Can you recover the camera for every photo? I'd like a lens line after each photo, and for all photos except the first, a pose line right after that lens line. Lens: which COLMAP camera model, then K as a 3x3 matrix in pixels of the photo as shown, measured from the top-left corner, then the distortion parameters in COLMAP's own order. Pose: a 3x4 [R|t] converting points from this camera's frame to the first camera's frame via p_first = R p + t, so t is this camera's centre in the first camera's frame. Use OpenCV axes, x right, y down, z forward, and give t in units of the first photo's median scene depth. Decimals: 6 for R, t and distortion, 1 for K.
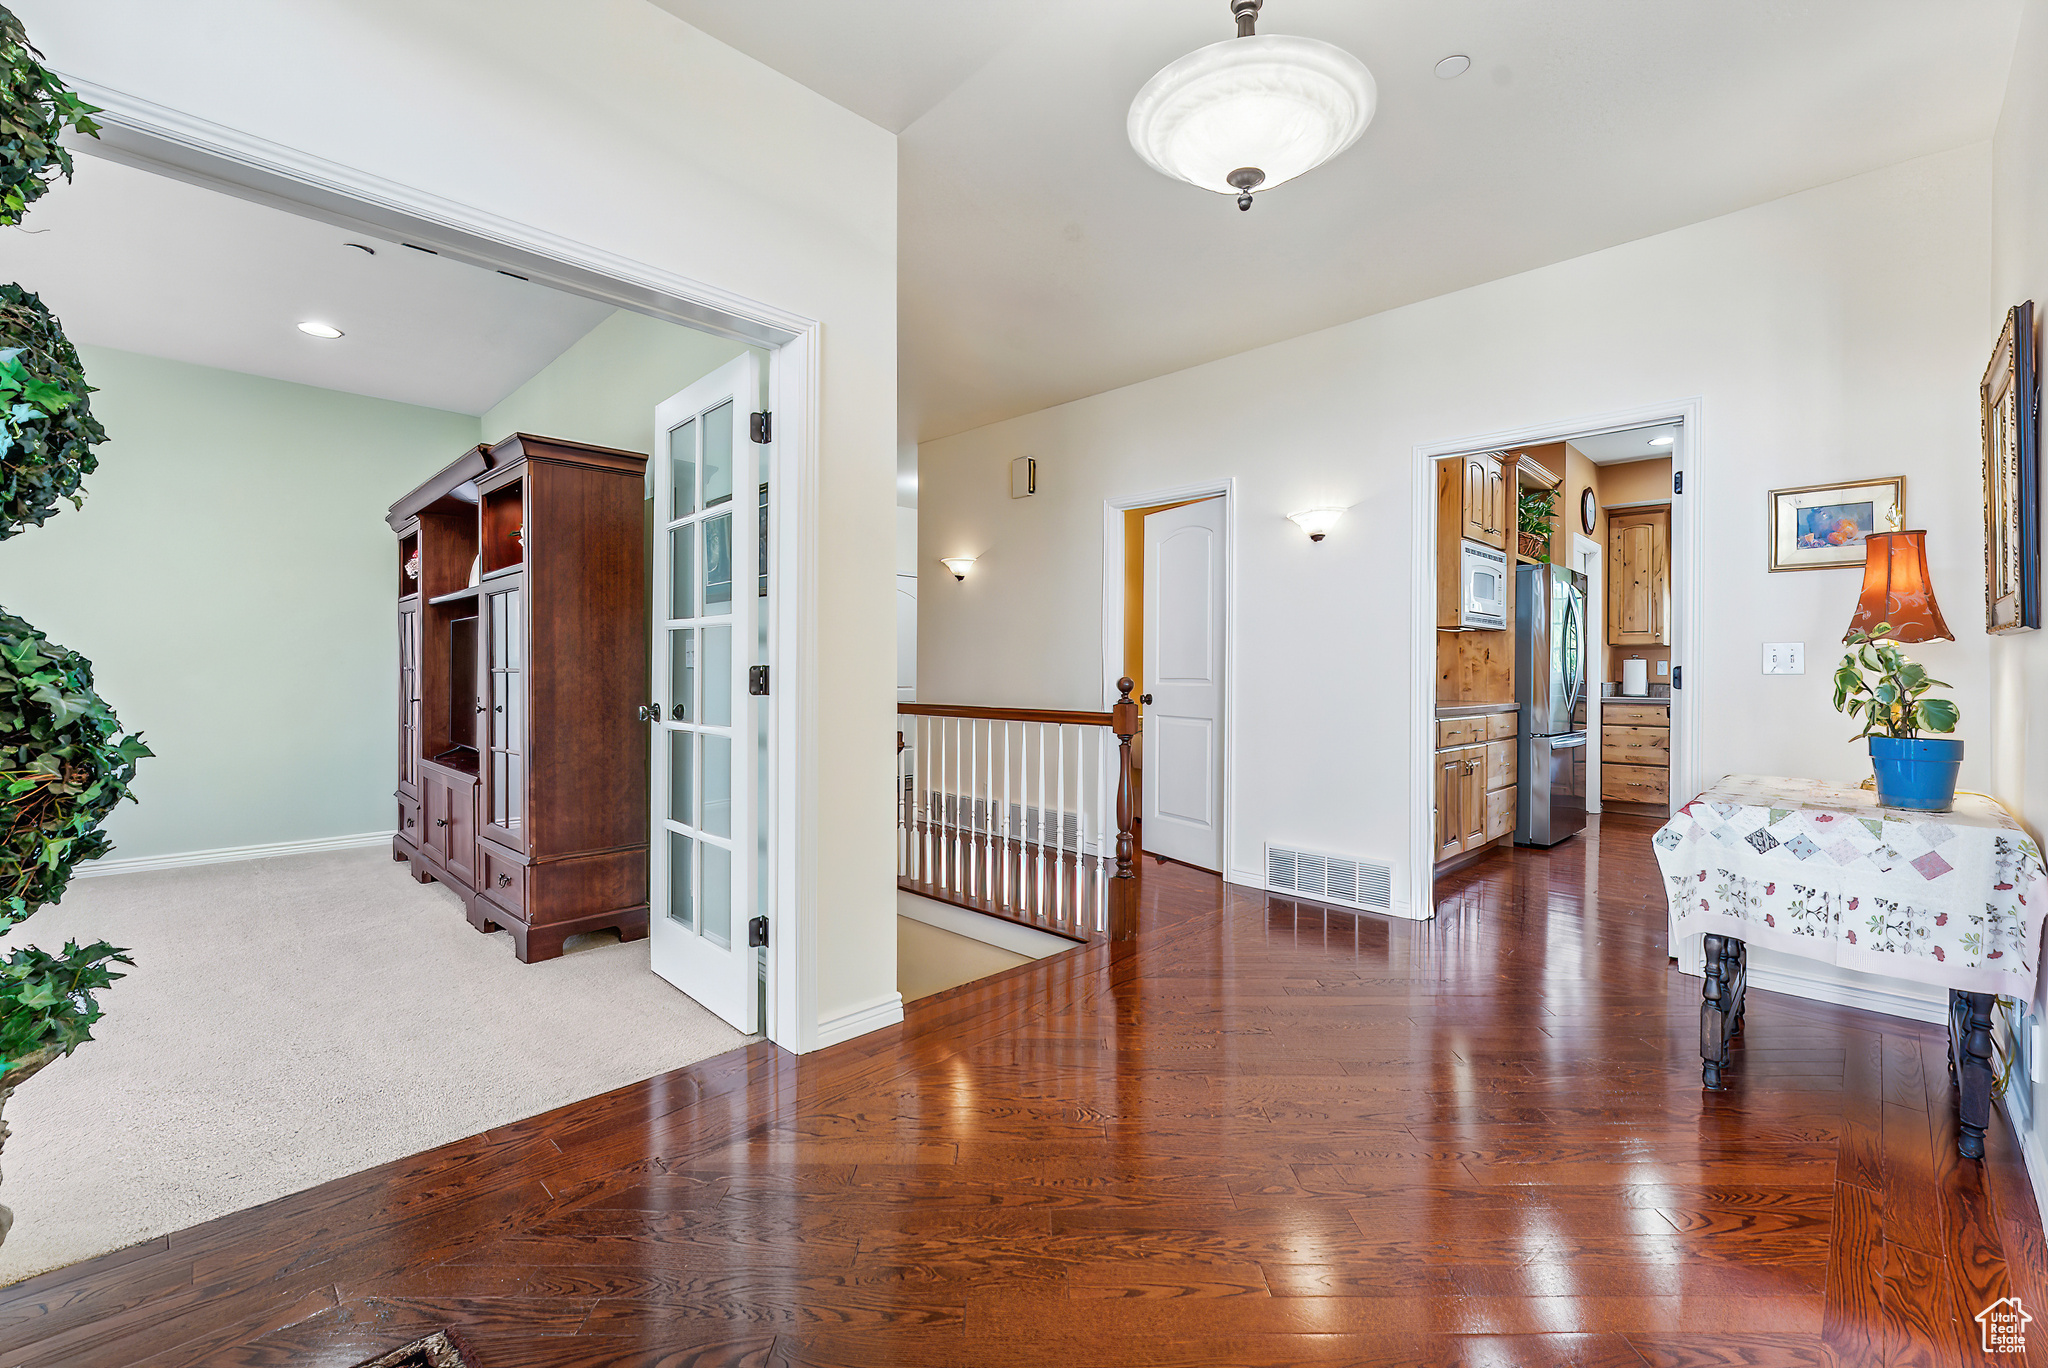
lens RADIAL K [[862.3, 0, 1037.0], [0, 862.3, 683.2], [0, 0, 1]] dist [-0.003407, 0.001065]
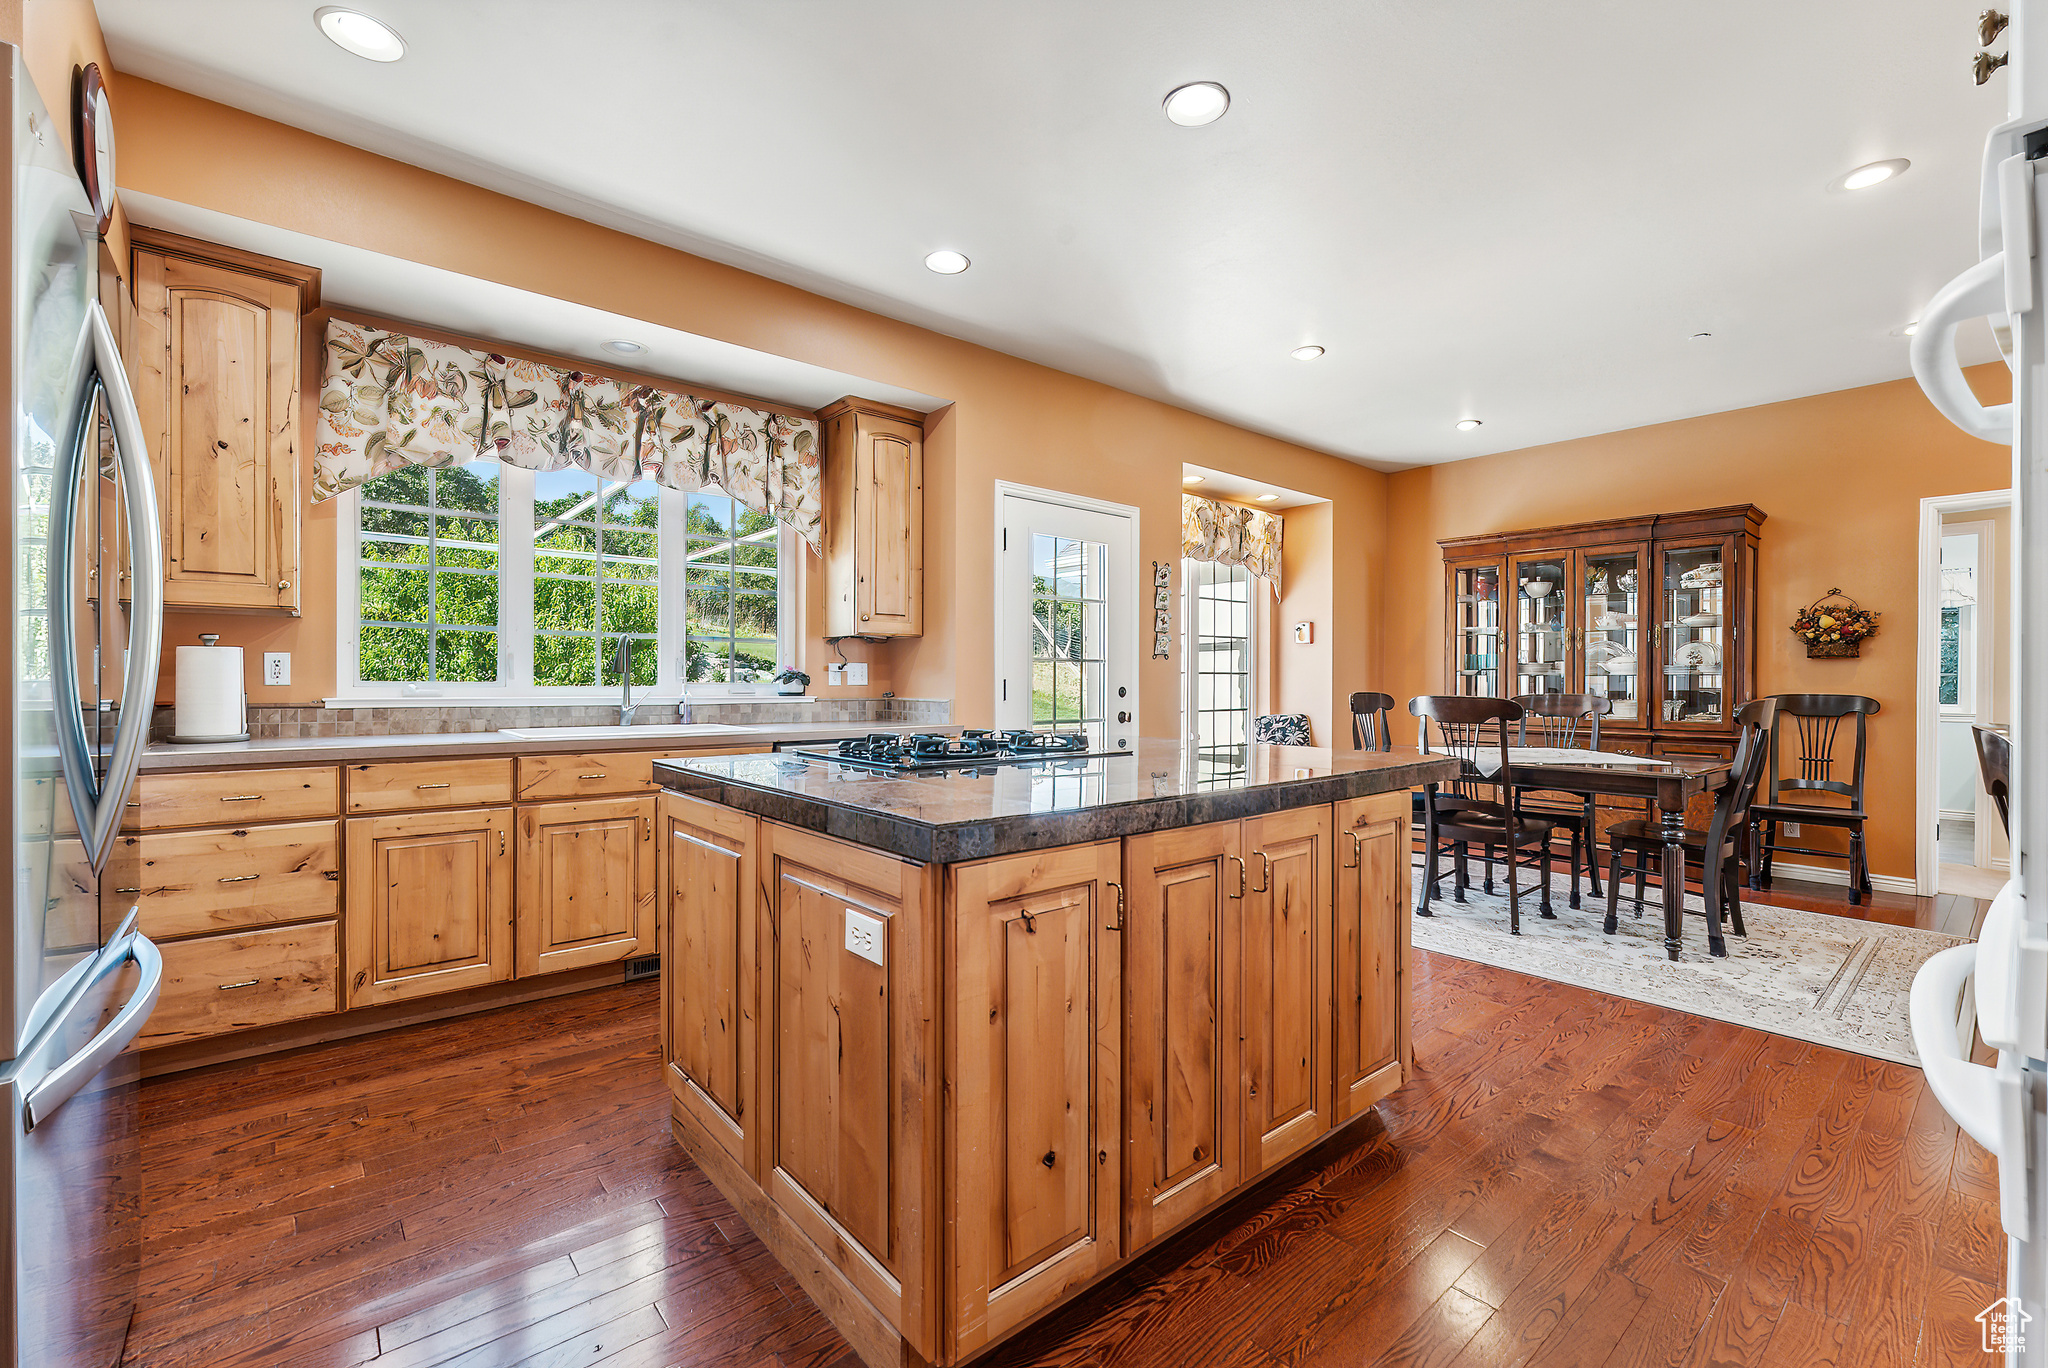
lens RADIAL K [[862.3, 0, 1041.3], [0, 862.3, 680.8], [0, 0, 1]] dist [-0.003407, 0.001065]
pose [[0.082881, -0.004838, 0.996548, 0.423824], [0.008372, 0.999956, 0.004158, -0.012615], [-0.996524, 0.007998, 0.082918, 0.744934]]
